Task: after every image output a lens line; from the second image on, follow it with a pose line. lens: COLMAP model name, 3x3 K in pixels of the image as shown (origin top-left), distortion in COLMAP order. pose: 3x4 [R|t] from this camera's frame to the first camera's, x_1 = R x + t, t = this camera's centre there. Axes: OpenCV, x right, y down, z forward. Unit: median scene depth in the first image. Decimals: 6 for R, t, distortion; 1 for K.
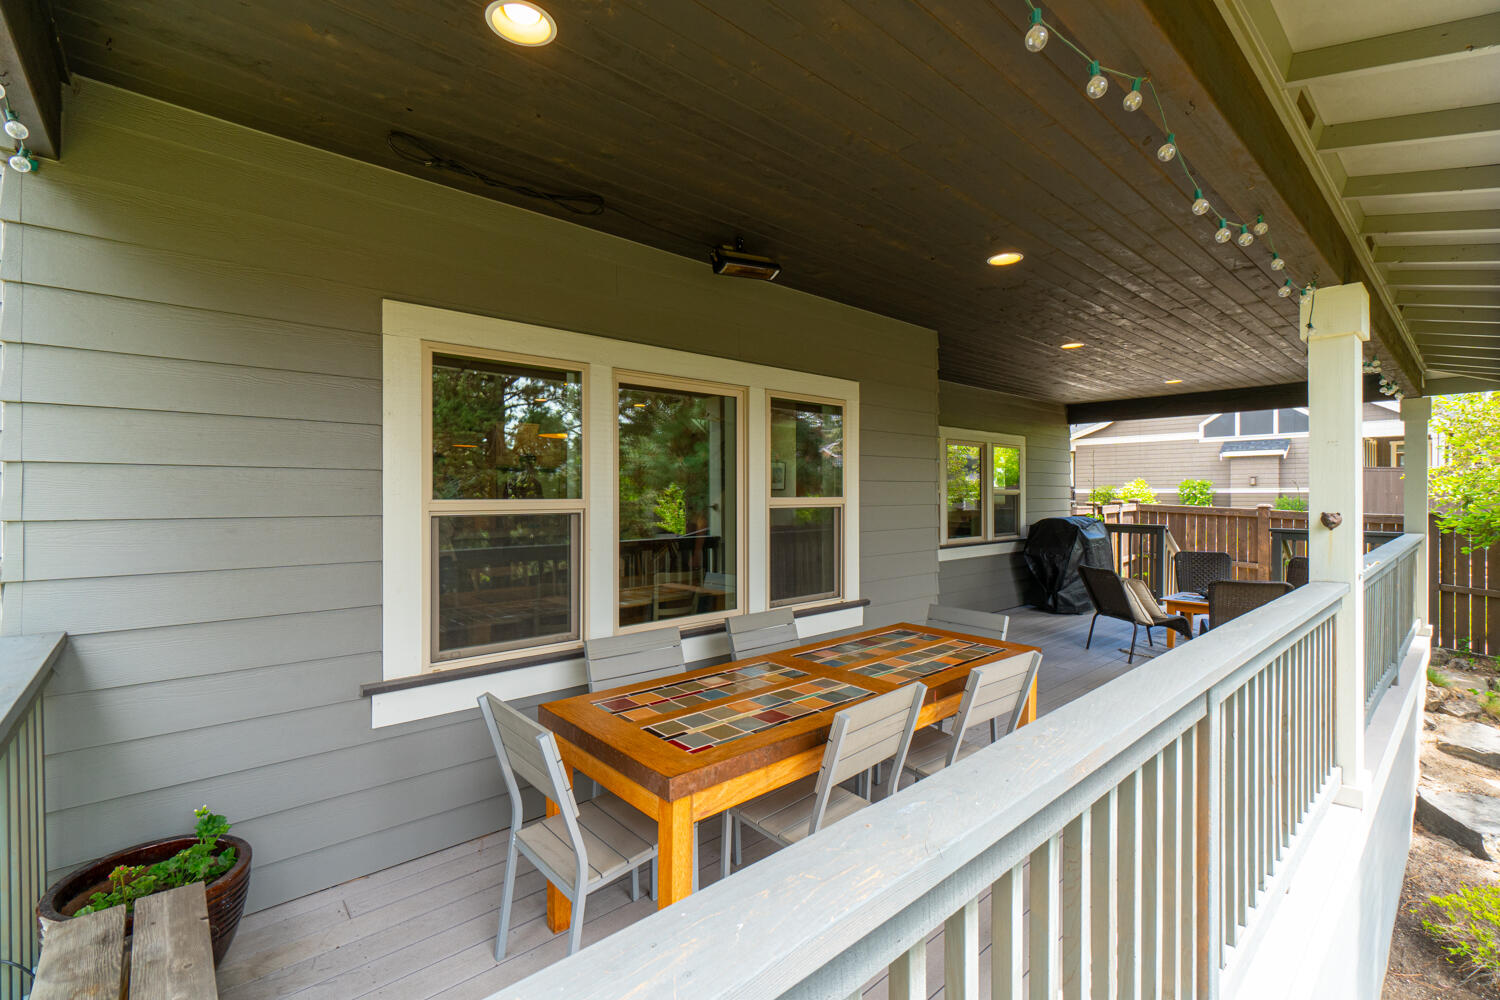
lens RADIAL K [[655.5, 0, 747.0], [0, 655.5, 493.7], [0, 0, 1]] dist [-0.005791, 0.000265]
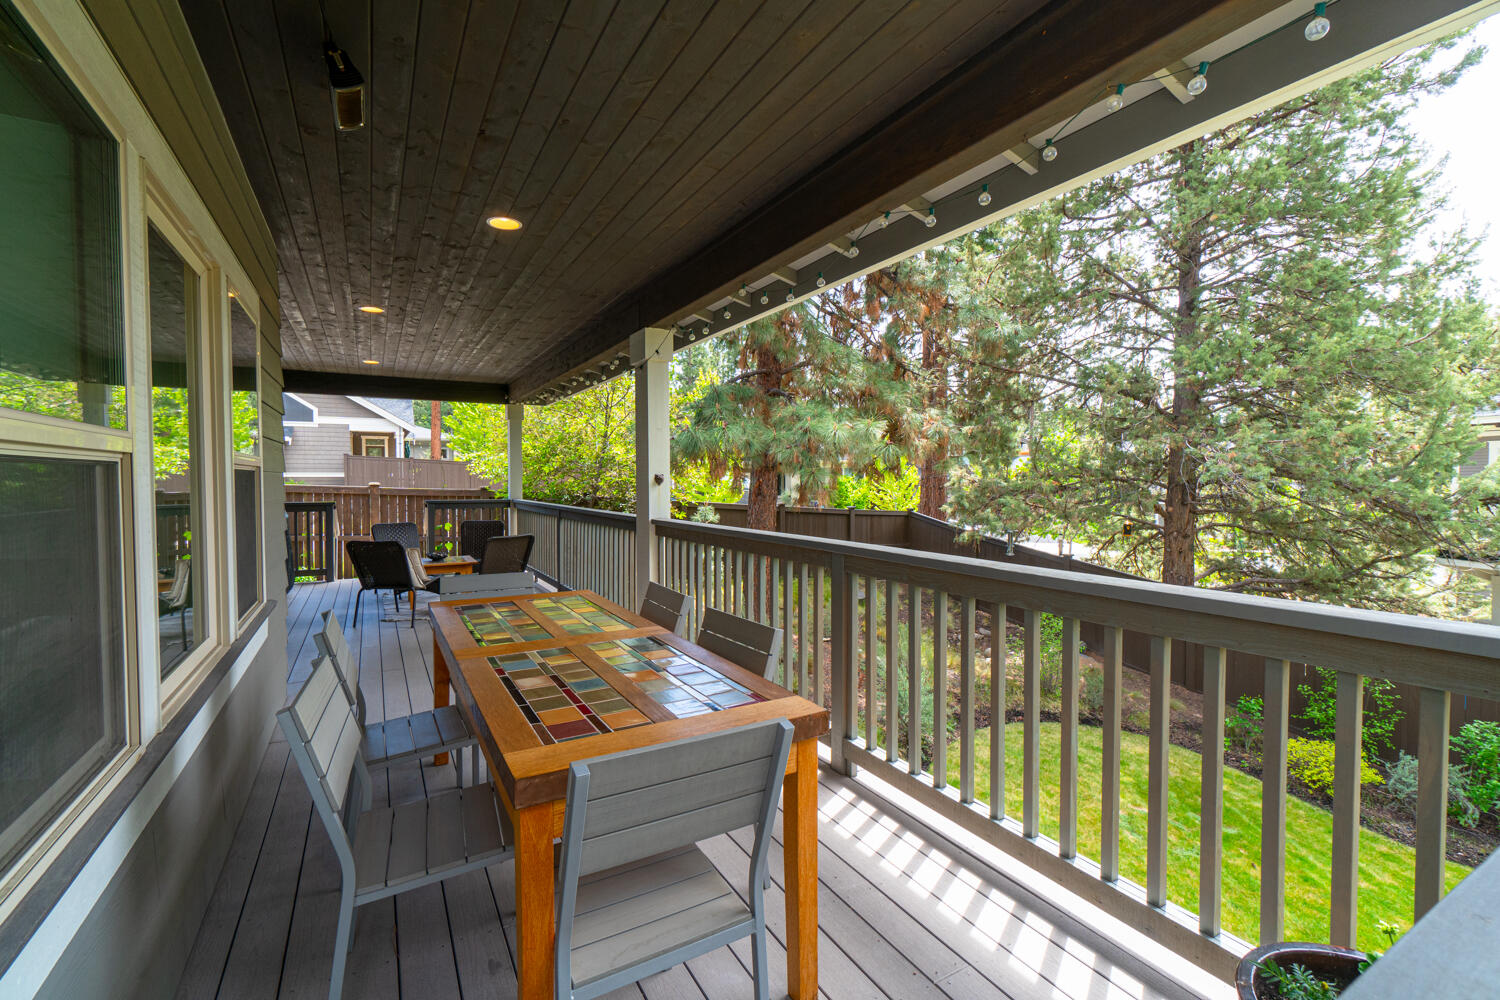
lens RADIAL K [[655.5, 0, 747.0], [0, 655.5, 493.7], [0, 0, 1]] dist [-0.005791, 0.000265]
pose [[0.194936, -0.021943, 0.980570, -0.465371], [0.004039, 0.999759, 0.021570, 0.033057], [-0.980808, -0.000244, 0.194978, 0.382186]]
